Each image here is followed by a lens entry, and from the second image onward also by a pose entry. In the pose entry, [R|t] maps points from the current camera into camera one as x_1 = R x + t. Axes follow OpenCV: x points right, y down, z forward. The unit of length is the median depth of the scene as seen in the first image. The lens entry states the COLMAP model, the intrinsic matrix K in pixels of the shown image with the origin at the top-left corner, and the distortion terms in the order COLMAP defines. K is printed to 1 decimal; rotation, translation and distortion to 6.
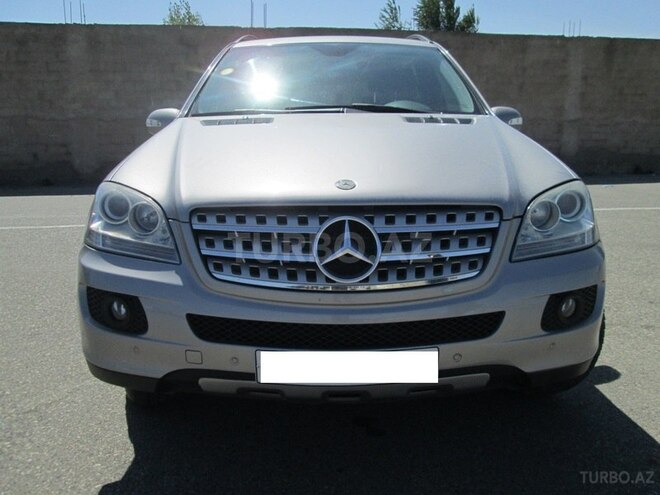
lens RADIAL K [[493.9, 0, 330.0], [0, 493.9, 247.5], [0, 0, 1]] dist [-0.016467, 0.003336]
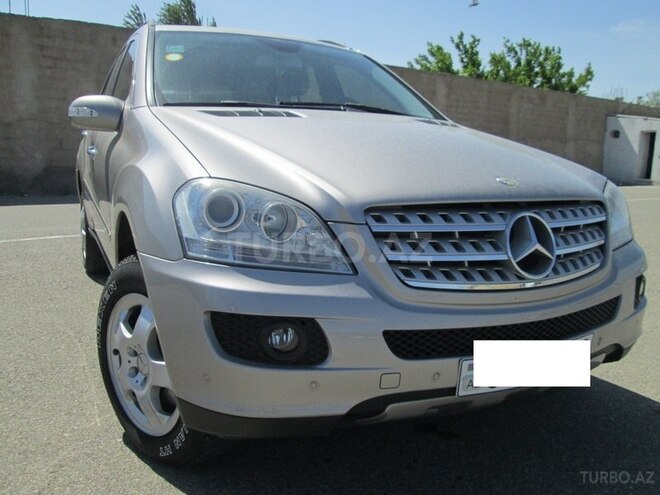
lens RADIAL K [[493.9, 0, 330.0], [0, 493.9, 247.5], [0, 0, 1]] dist [-0.016467, 0.003336]
pose [[0.908007, -0.052005, 0.415714, -0.704046], [0.061370, 0.998073, -0.009186, -0.006397], [-0.414435, 0.033854, 0.909449, 0.254738]]
